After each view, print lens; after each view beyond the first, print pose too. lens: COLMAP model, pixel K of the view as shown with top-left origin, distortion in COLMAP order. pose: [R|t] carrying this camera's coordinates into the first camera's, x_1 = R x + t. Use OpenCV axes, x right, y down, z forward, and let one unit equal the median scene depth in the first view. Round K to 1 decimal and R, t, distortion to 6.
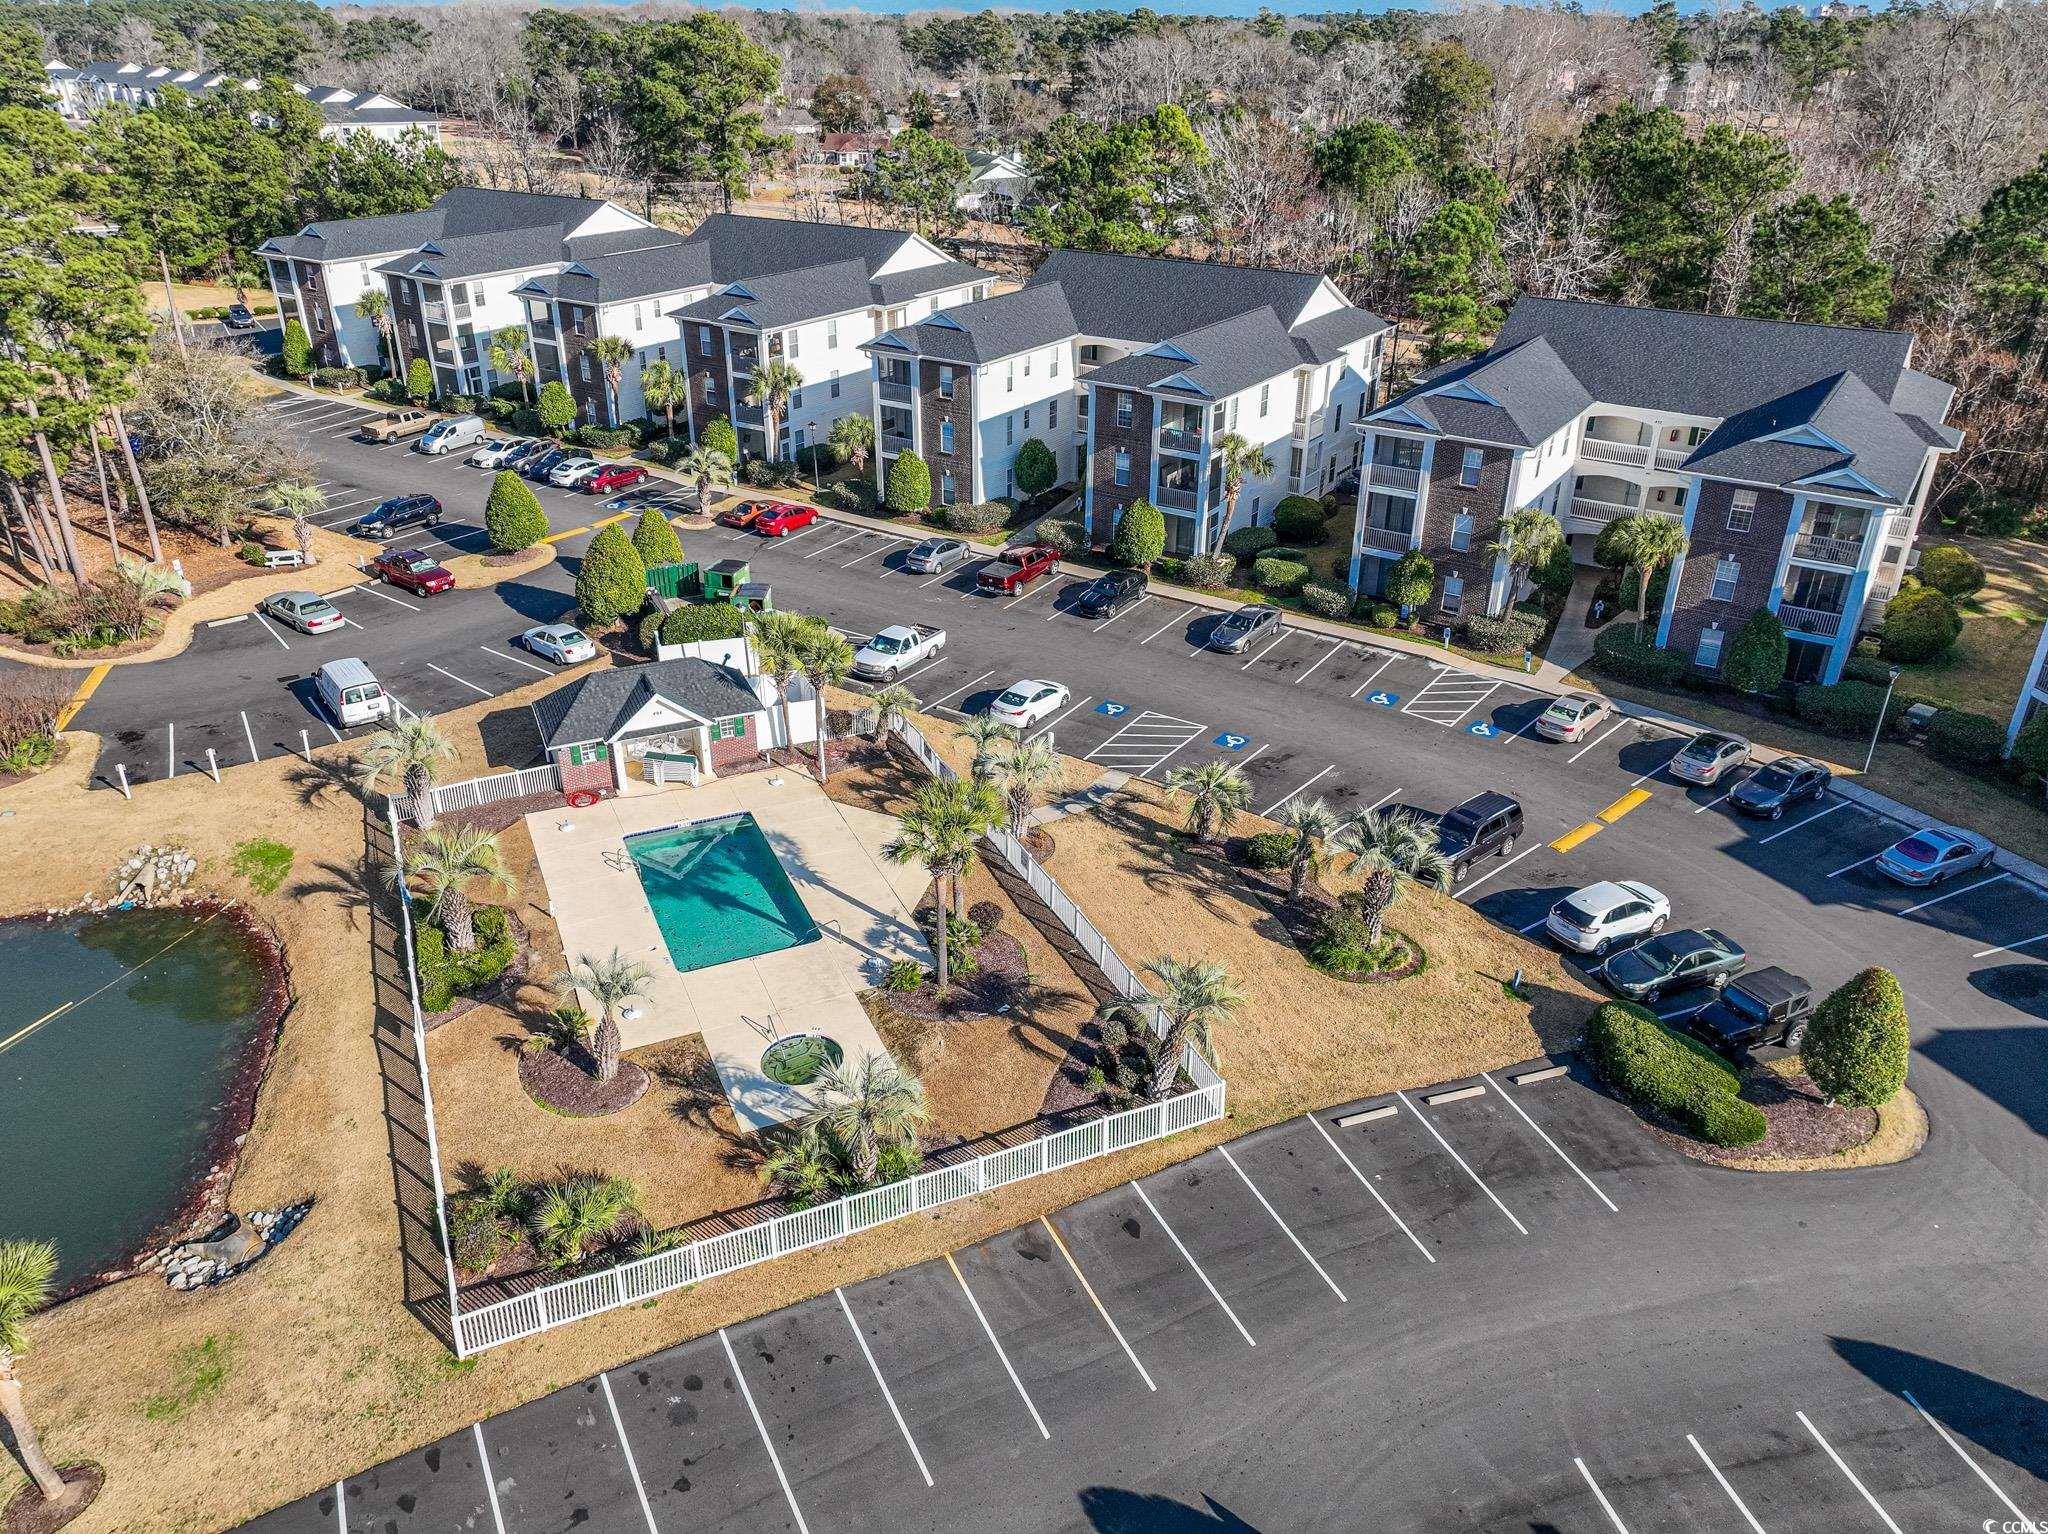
lens RADIAL K [[1437.2, 0, 1024.0], [0, 1437.2, 767.0], [0, 0, 1]] dist [0.007489, 0.000937]
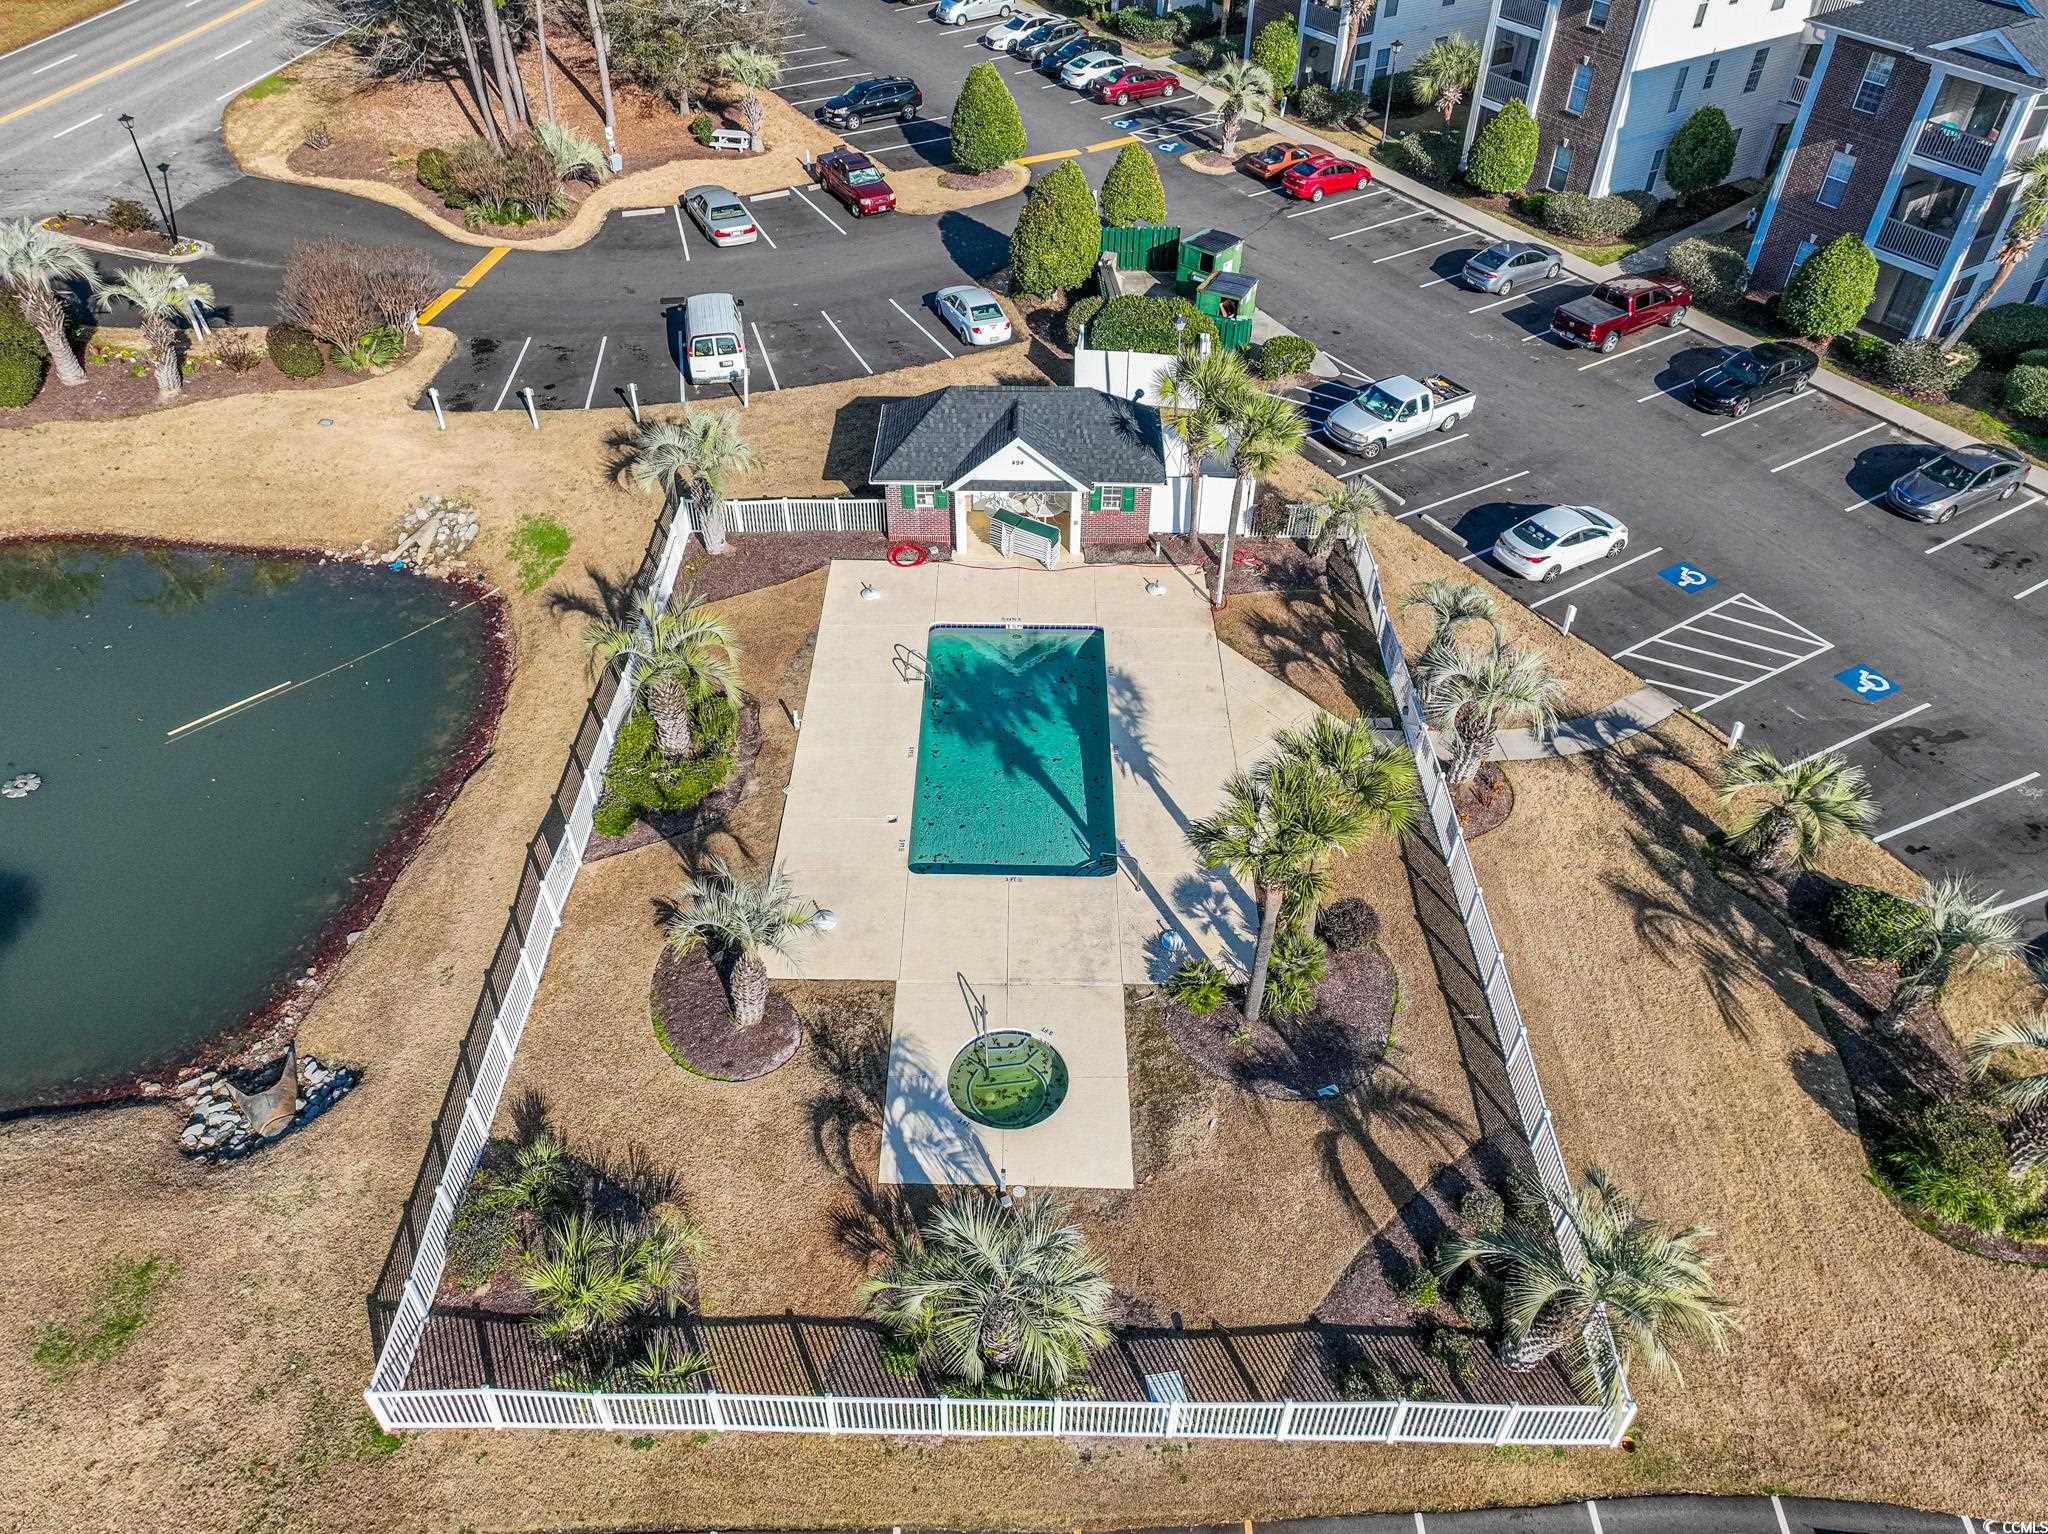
lens RADIAL K [[1445.2, 0, 1024.0], [0, 1445.2, 767.0], [0, 0, 1]] dist [-0.005405, 0.022095]
pose [[0.908182, 0.280279, -0.310886, 0.015632], [-0.194884, 0.940442, 0.278547, -0.083669], [0.370441, -0.192385, 0.908714, 0.266582]]
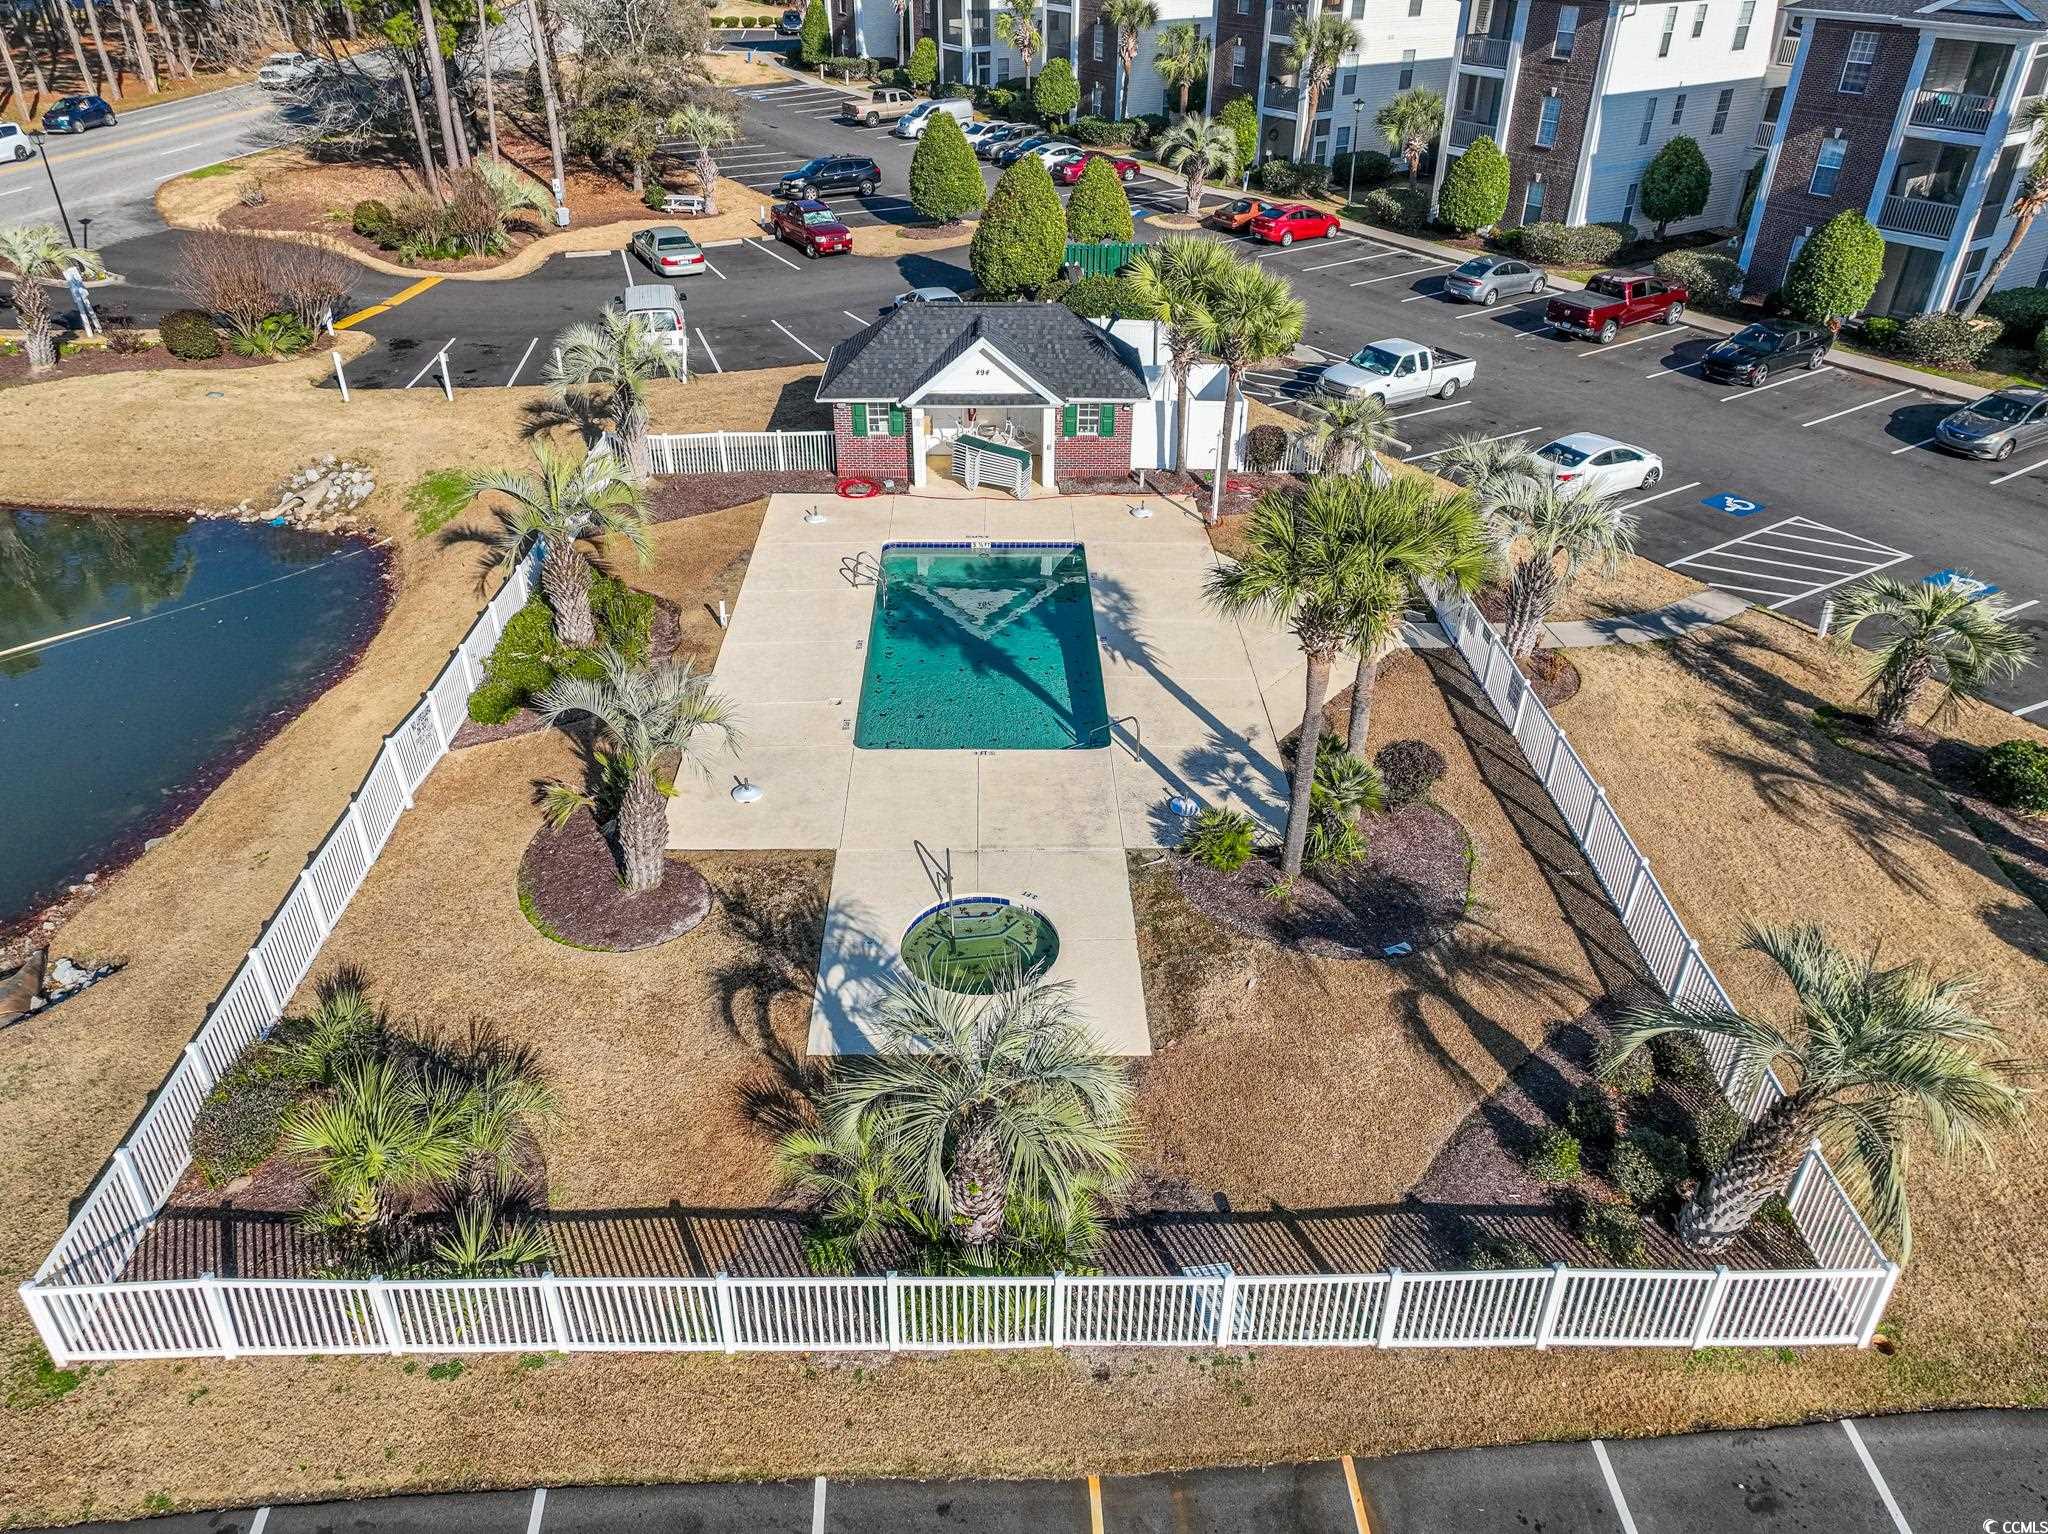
lens RADIAL K [[1445.2, 0, 1024.0], [0, 1445.2, 767.0], [0, 0, 1]] dist [-0.005405, 0.022095]
pose [[0.919470, 0.212267, -0.330935, 0.012902], [-0.184650, 0.976268, 0.113163, 0.051047], [0.347102, -0.042943, 0.936844, 0.337670]]
